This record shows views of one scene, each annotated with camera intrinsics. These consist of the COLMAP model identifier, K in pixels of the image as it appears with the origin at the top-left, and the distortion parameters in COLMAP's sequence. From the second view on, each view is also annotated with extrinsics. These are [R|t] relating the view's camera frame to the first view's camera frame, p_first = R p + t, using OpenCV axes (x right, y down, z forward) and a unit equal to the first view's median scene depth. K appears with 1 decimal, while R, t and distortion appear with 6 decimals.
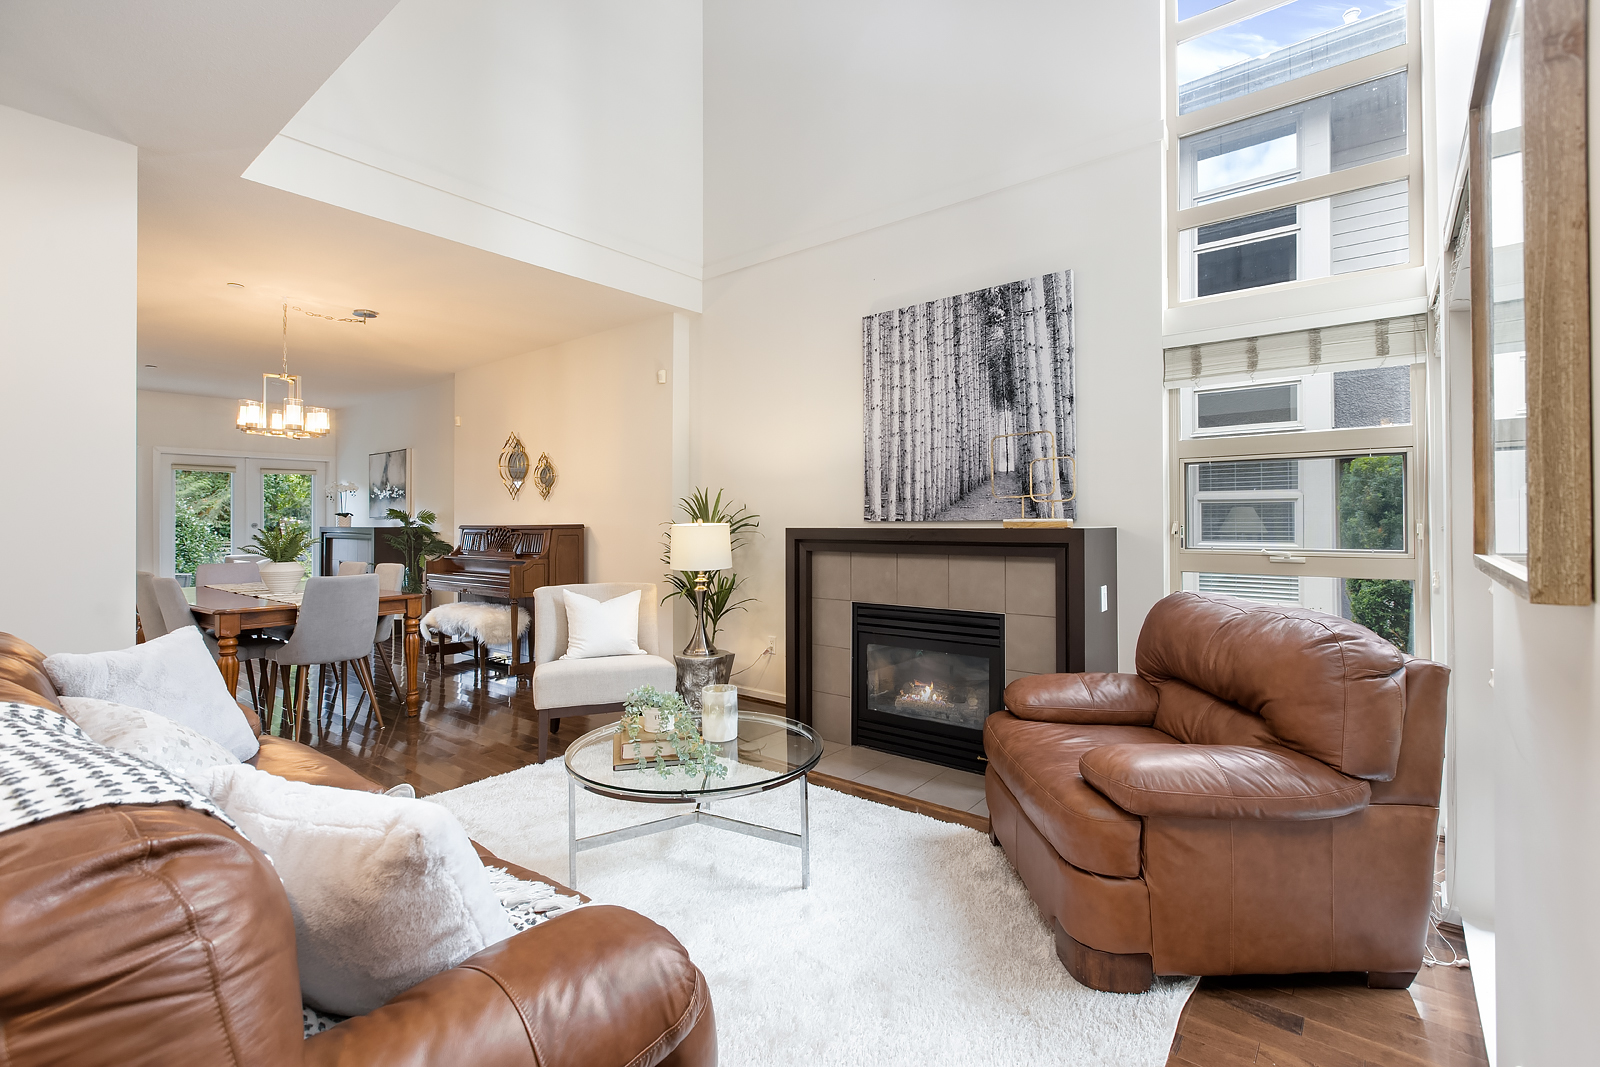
lens RADIAL K [[709.5, 0, 828.8], [0, 709.5, 520.1], [0, 0, 1]] dist [-0.003836, -0.000659]
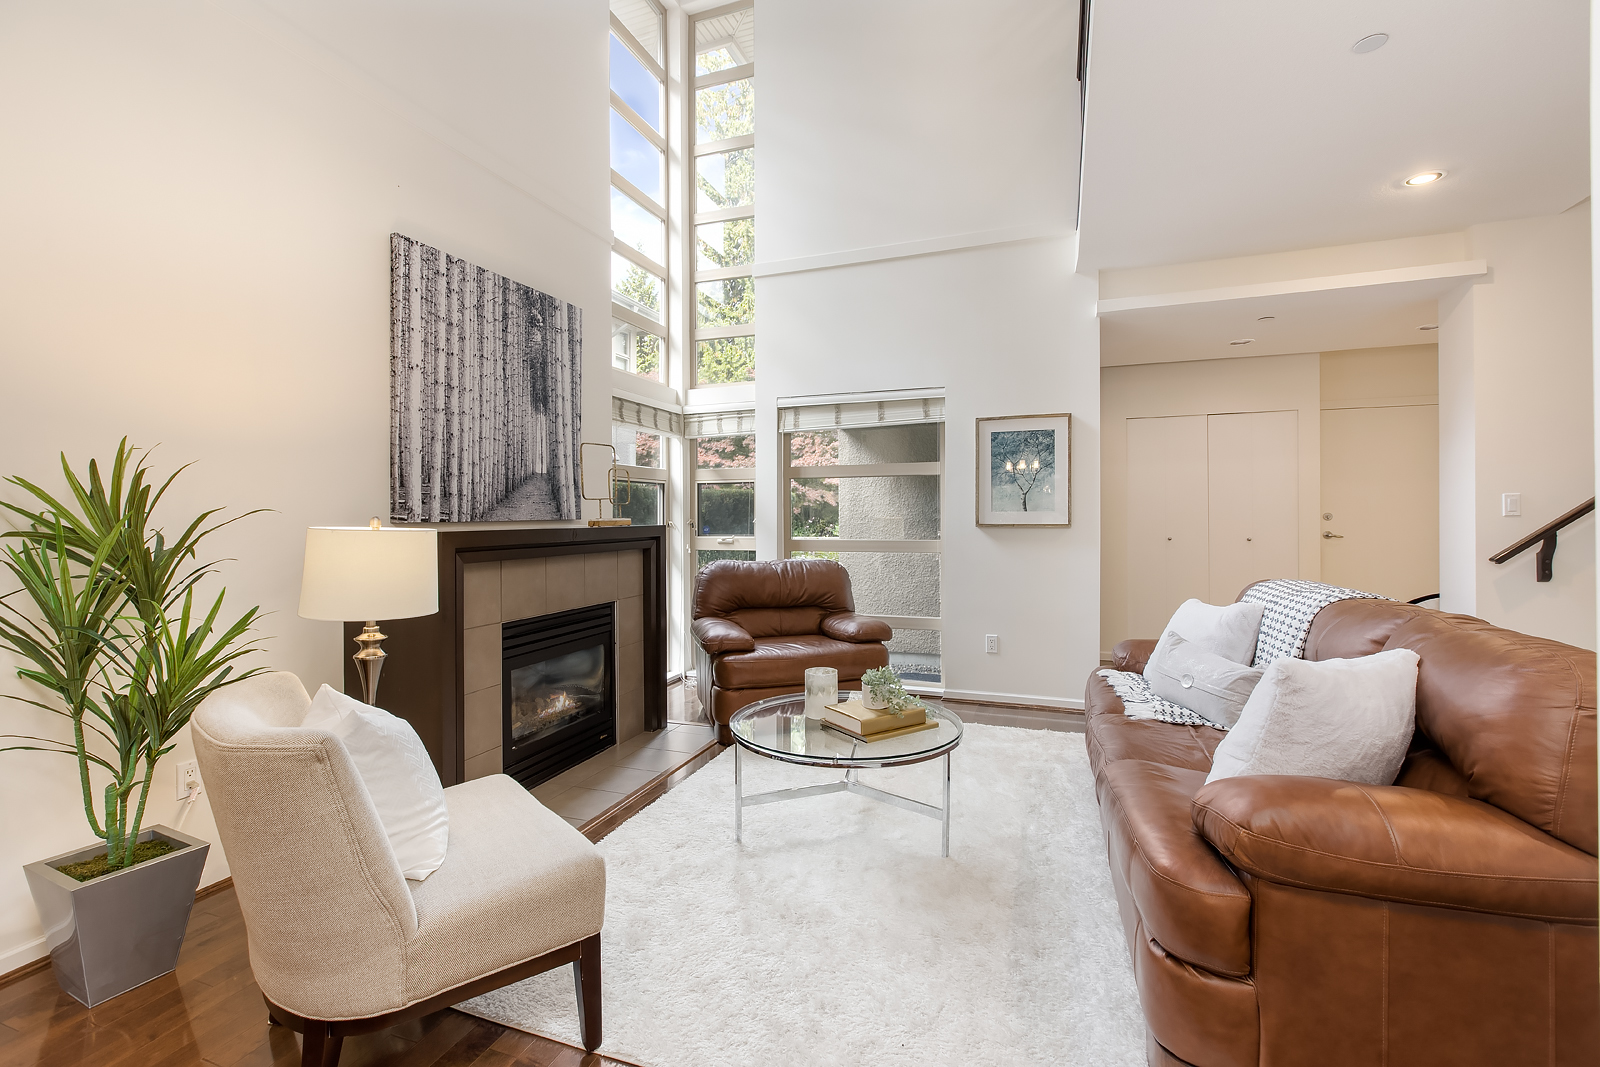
lens RADIAL K [[709.5, 0, 797.9], [0, 709.5, 507.1], [0, 0, 1]] dist [-0.003836, -0.000659]
pose [[-0.295777, 0.015286, 0.955135, -0.812685], [0.004779, 0.999883, -0.014522, -0.001953], [-0.955245, 0.000270, -0.295816, 0.910832]]
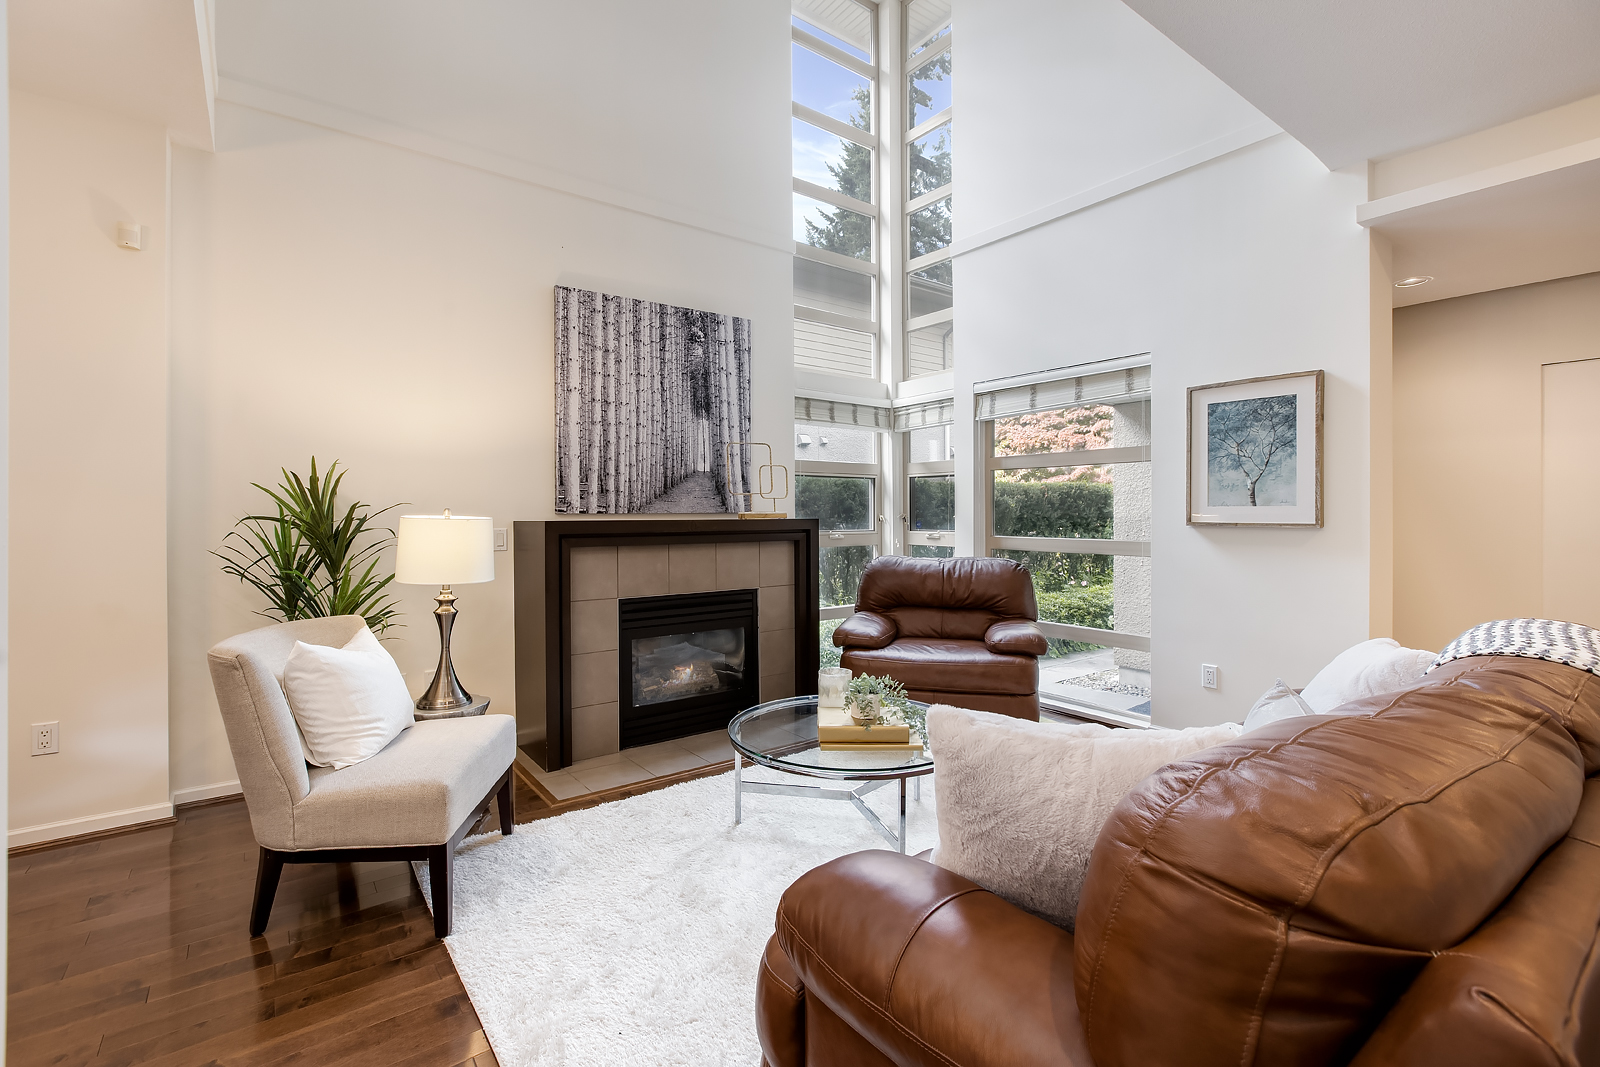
lens RADIAL K [[709.5, 0, 800.1], [0, 709.5, 512.3], [0, 0, 1]] dist [-0.003836, -0.000659]
pose [[0.264367, 0.000045, 0.964422, -0.805165], [-0.002570, 0.999996, 0.000658, -0.001678], [-0.964419, -0.002653, 0.264366, 0.514418]]
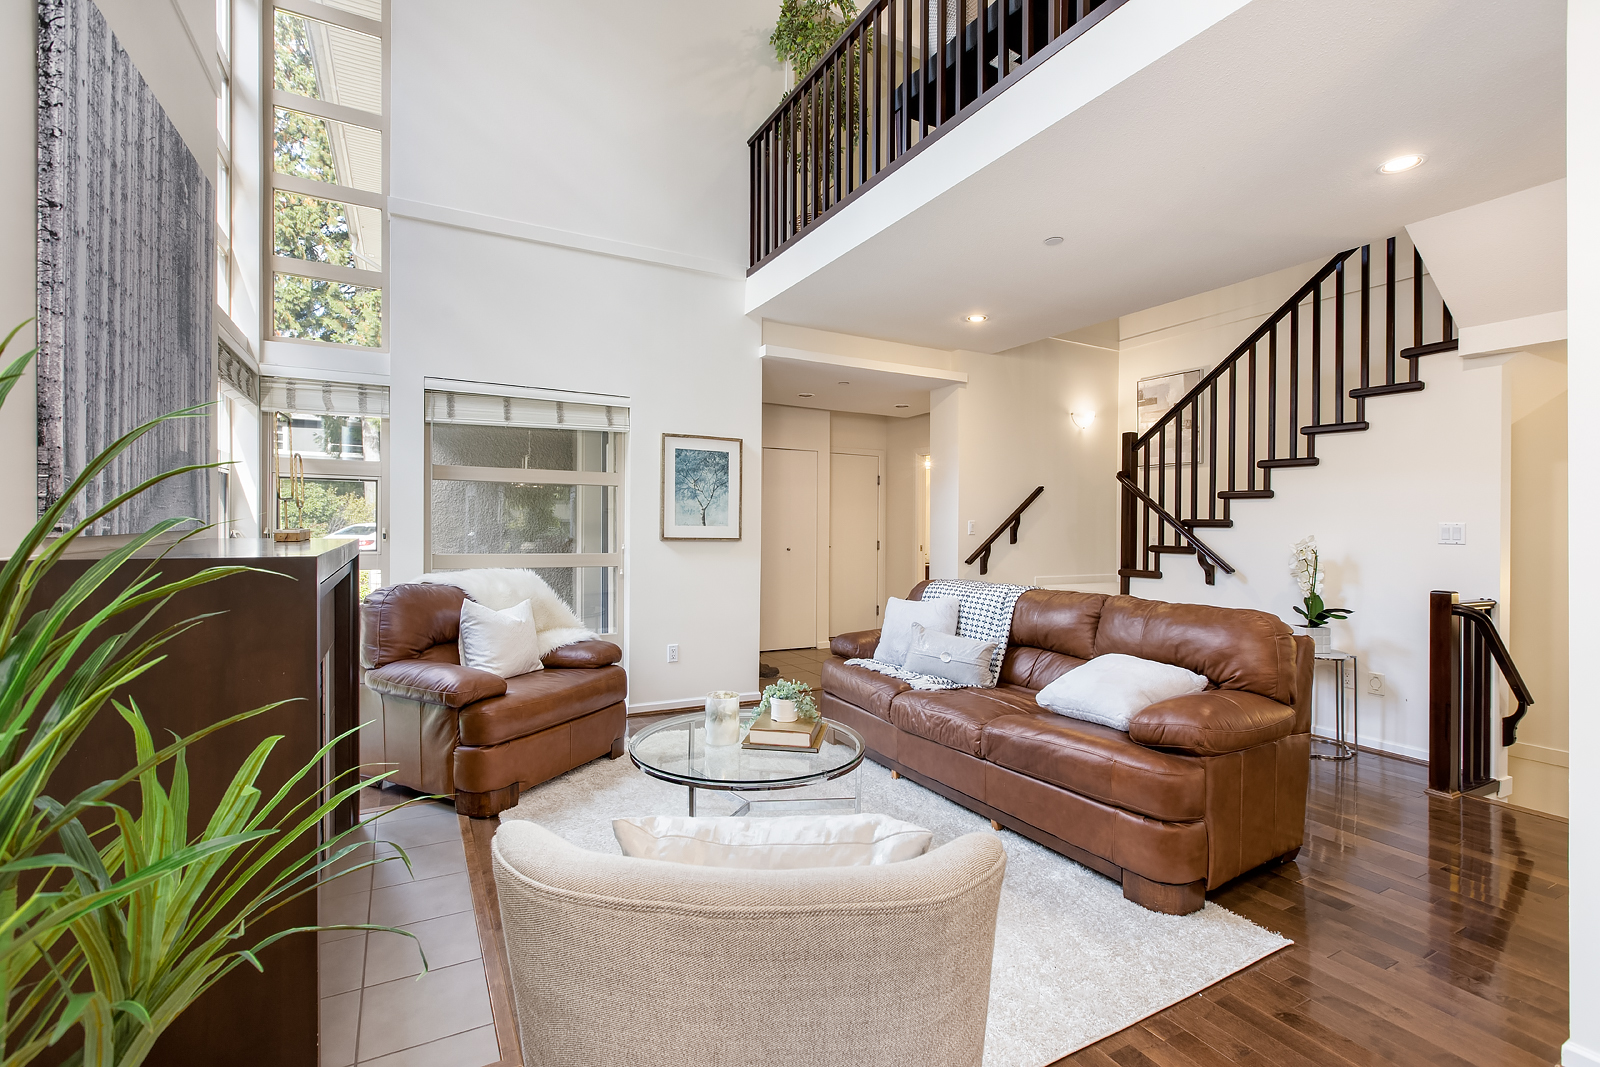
lens RADIAL K [[709.5, 0, 786.3], [0, 709.5, 532.6], [0, 0, 1]] dist [-0.003836, -0.000659]
pose [[-0.904424, -0.014211, 0.426398, -0.470295], [-0.012734, 0.999899, 0.006315, -0.008245], [-0.426444, 0.000282, -0.904514, 1.280154]]
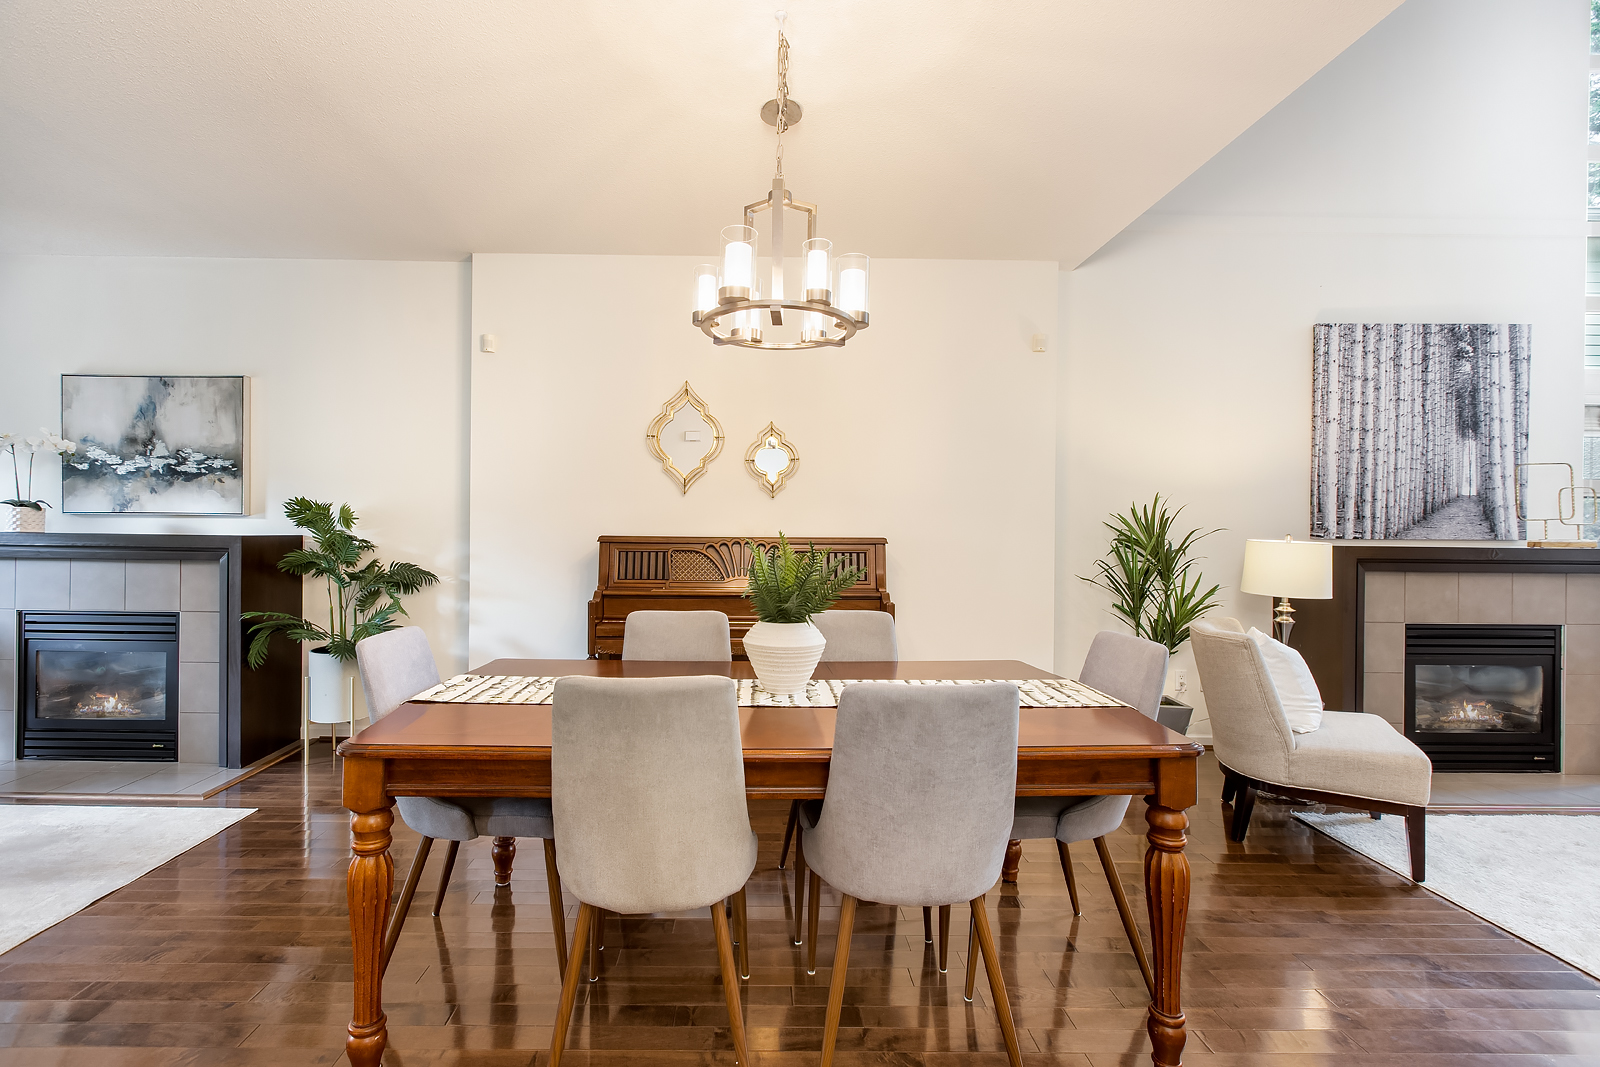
lens RADIAL K [[709.5, 0, 778.3], [0, 709.5, 536.7], [0, 0, 1]] dist [-0.003836, -0.000659]
pose [[0.786156, 0.003966, 0.618015, -1.213170], [-0.012765, 0.999870, 0.009822, -0.001536], [-0.617896, -0.015610, 0.786105, 0.768469]]
